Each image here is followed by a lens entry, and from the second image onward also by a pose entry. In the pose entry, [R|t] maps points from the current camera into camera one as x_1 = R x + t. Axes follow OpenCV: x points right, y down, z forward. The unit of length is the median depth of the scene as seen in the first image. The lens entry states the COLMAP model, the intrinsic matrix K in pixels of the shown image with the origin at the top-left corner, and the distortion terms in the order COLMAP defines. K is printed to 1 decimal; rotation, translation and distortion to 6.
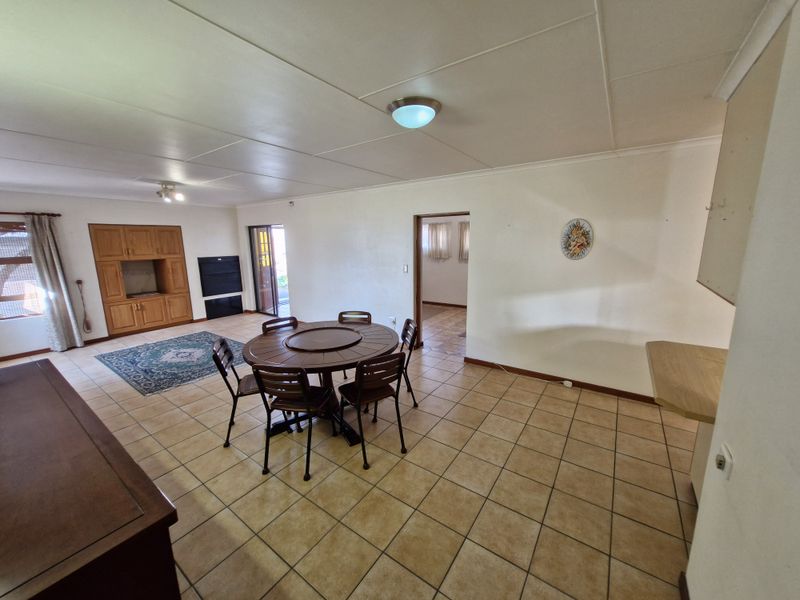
lens RADIAL K [[313.2, 0, 404.3], [0, 313.2, 300.8], [0, 0, 1]] dist [0.001567, -0.000466]
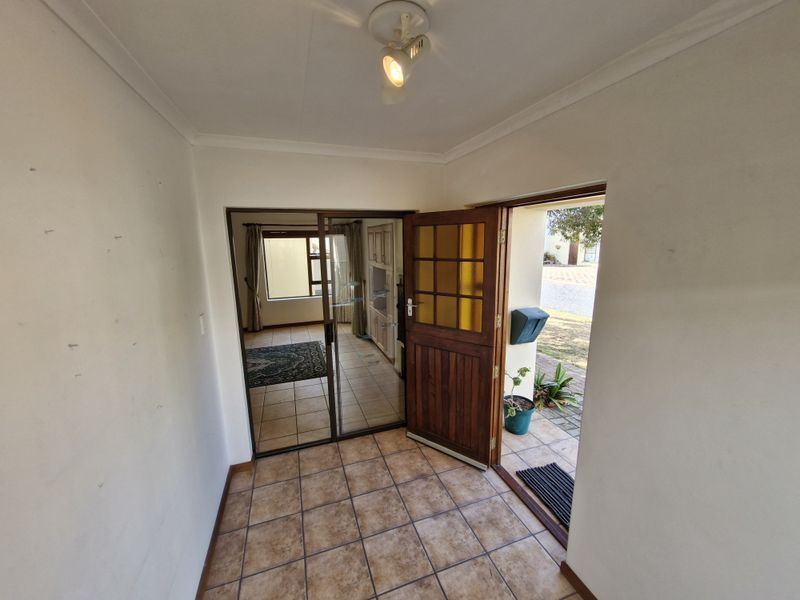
lens RADIAL K [[313.2, 0, 396.8], [0, 313.2, 300.2], [0, 0, 1]] dist [0.001567, -0.000466]
pose [[-0.584529, 0.169804, -0.793405, -0.246465], [-0.140128, 0.942035, 0.304851, -0.375928], [0.799181, 0.289372, -0.526853, 1.822357]]
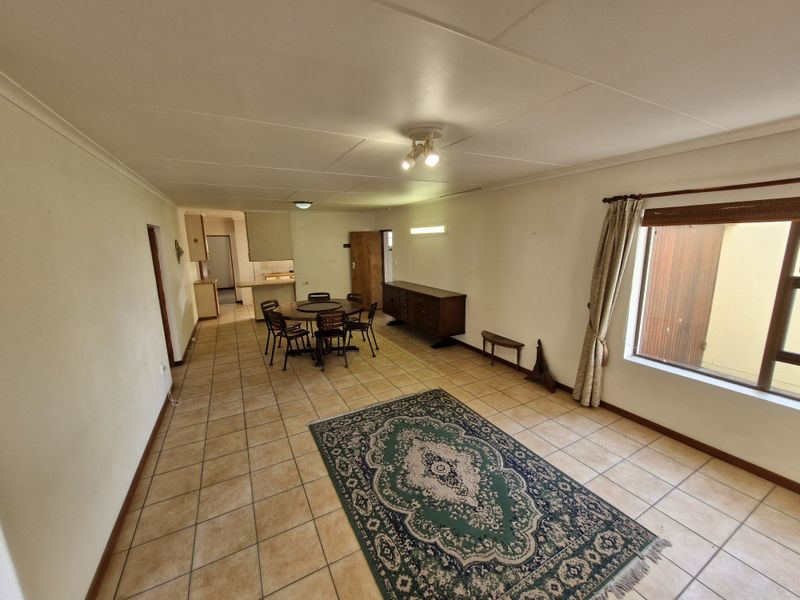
lens RADIAL K [[313.2, 0, 397.6], [0, 313.2, 299.5], [0, 0, 1]] dist [0.001567, -0.000466]
pose [[-0.890324, -0.059482, 0.451426, -0.860647], [0.115700, 0.929335, 0.350642, -0.276837], [-0.440383, 0.364415, -0.820527, 1.357877]]
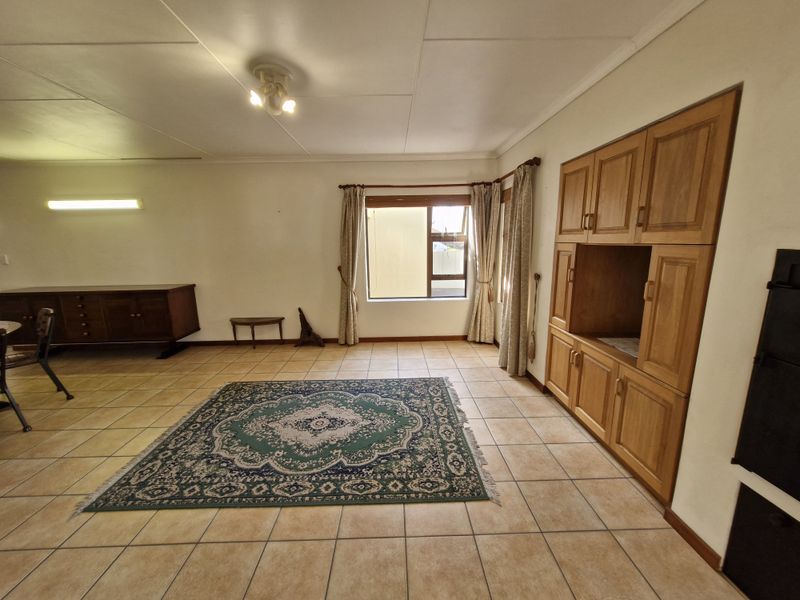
lens RADIAL K [[313.2, 0, 397.9], [0, 313.2, 298.6], [0, 0, 1]] dist [0.001567, -0.000466]
pose [[-0.810305, 0.130526, -0.571287, -0.541018], [-0.089689, 0.935769, 0.341016, -0.211967], [0.579104, 0.327565, -0.746552, 1.399985]]
